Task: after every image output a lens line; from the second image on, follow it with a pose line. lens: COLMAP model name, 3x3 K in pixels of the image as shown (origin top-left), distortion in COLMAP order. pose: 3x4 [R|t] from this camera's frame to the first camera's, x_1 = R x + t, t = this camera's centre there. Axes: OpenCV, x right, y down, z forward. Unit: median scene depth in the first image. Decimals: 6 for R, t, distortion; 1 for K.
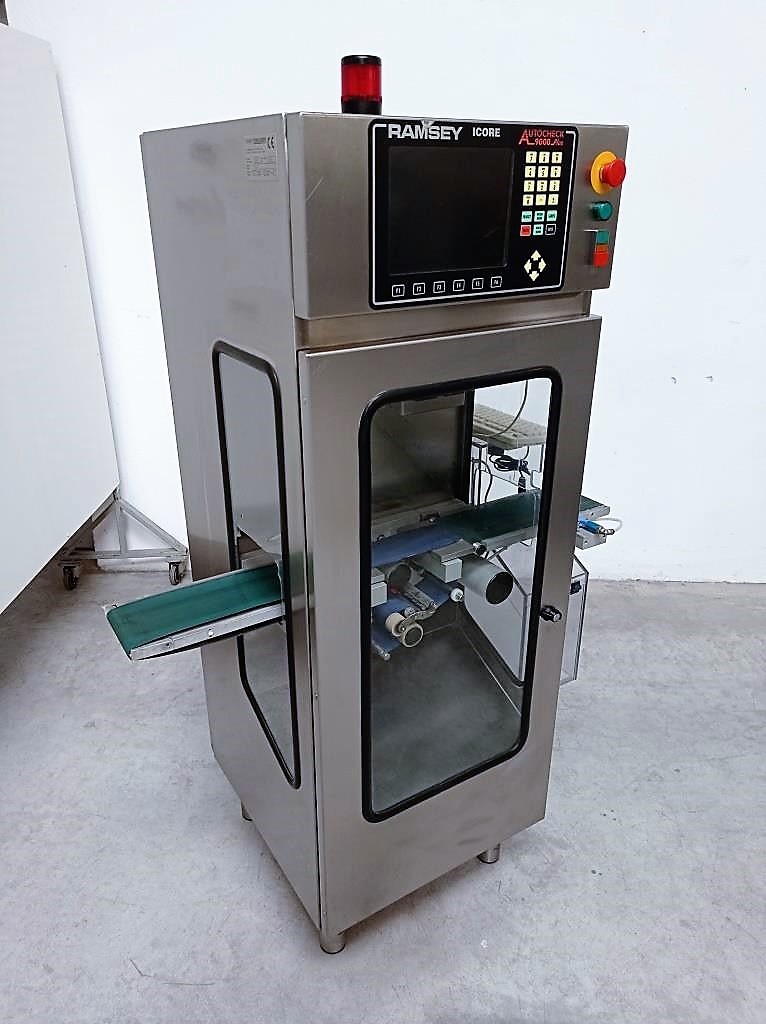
lens RADIAL K [[766.5, 0, 379.4], [0, 766.5, 507.5], [0, 0, 1]] dist [0.039206, -0.026224]
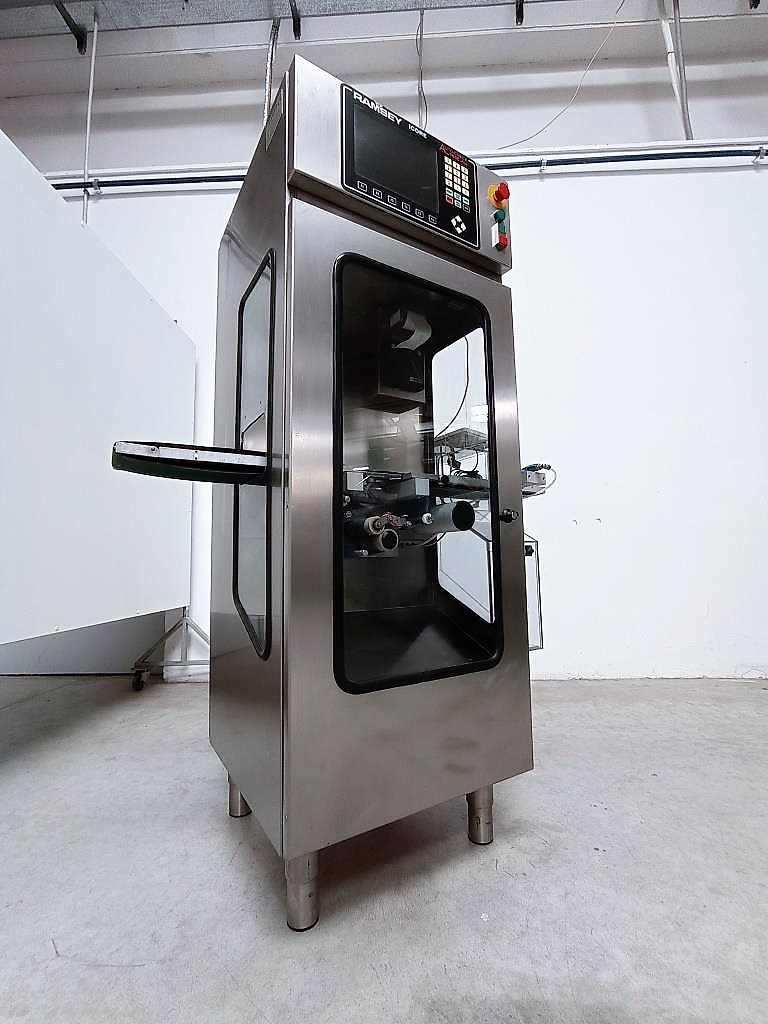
lens RADIAL K [[464.4, 0, 389.4], [0, 464.4, 503.9], [0, 0, 1]] dist [-0.011244, 0.001152]
pose [[0.999840, -0.017801, 0.001938, 0.042635], [0.016380, 0.865564, -0.500531, 0.452114], [0.007233, 0.500482, 0.865717, 0.372223]]
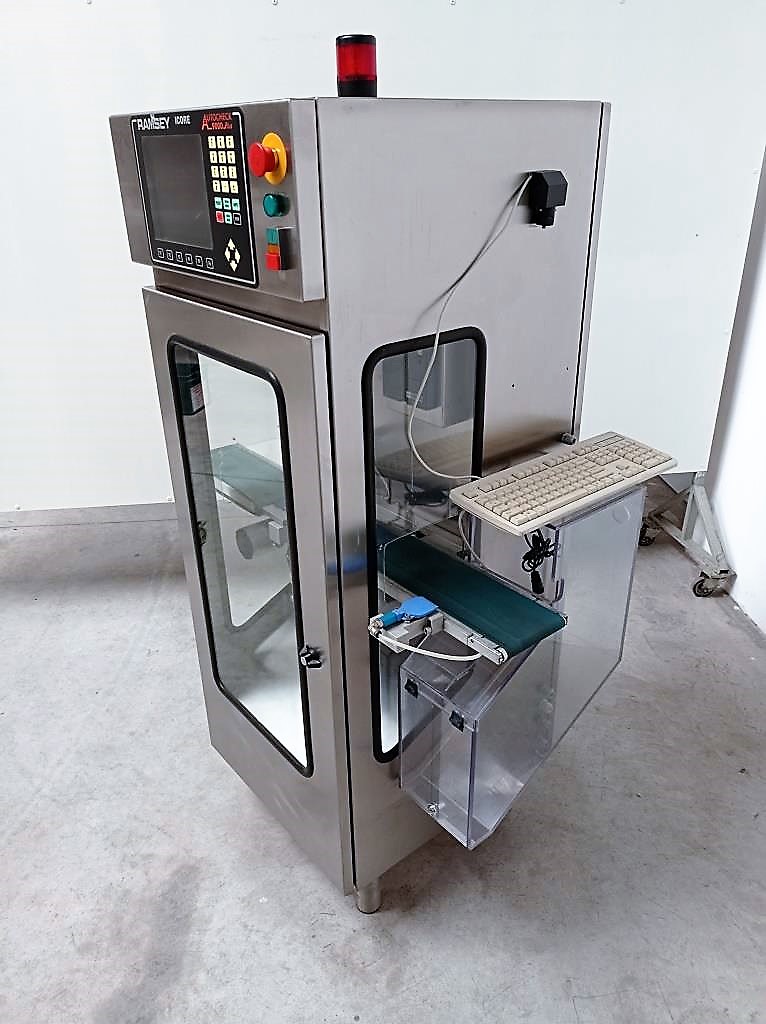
lens RADIAL K [[766.5, 0, 387.7], [0, 766.5, 511.1], [0, 0, 1]] dist [0.039206, -0.026224]
pose [[0.118209, 0.424851, -0.897512, 0.926100], [-0.377541, 0.855201, 0.355097, -0.343391], [0.918417, 0.296872, 0.261491, 0.768724]]
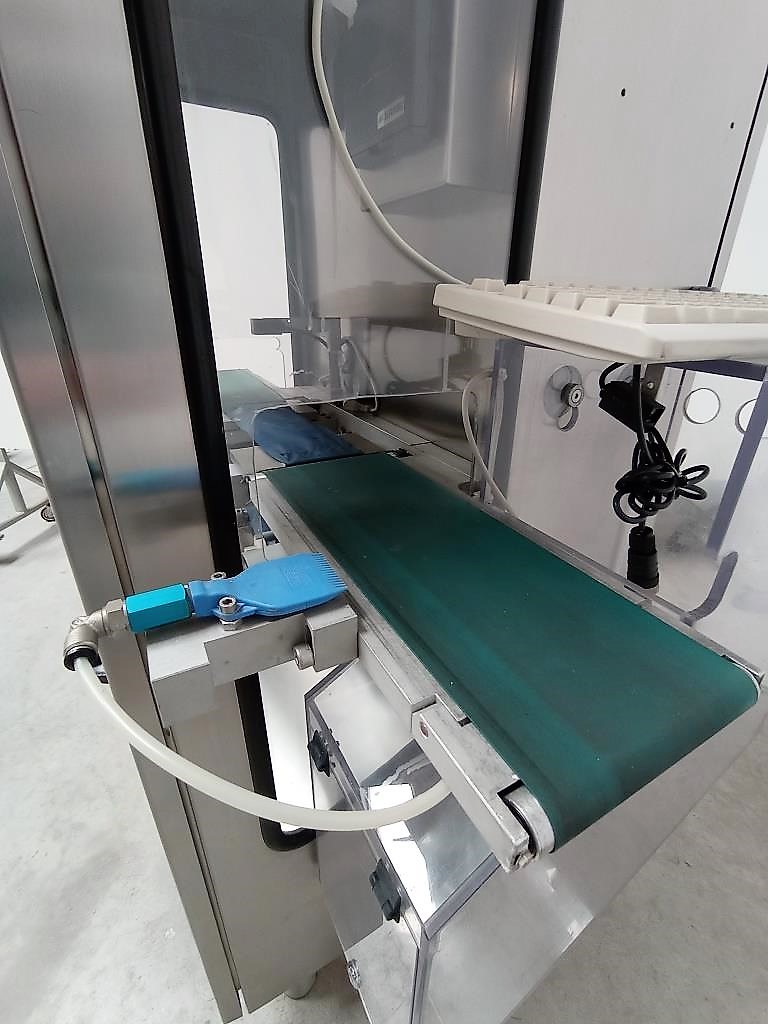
lens RADIAL K [[461.8, 0, 397.9], [0, 461.8, 509.9], [0, 0, 1]] dist [-0.016129, 0.000527]
pose [[-0.058192, 0.413282, -0.908742, 0.390639], [-0.415913, 0.817486, 0.398414, -0.086710], [0.907541, 0.401142, 0.124318, 1.039745]]
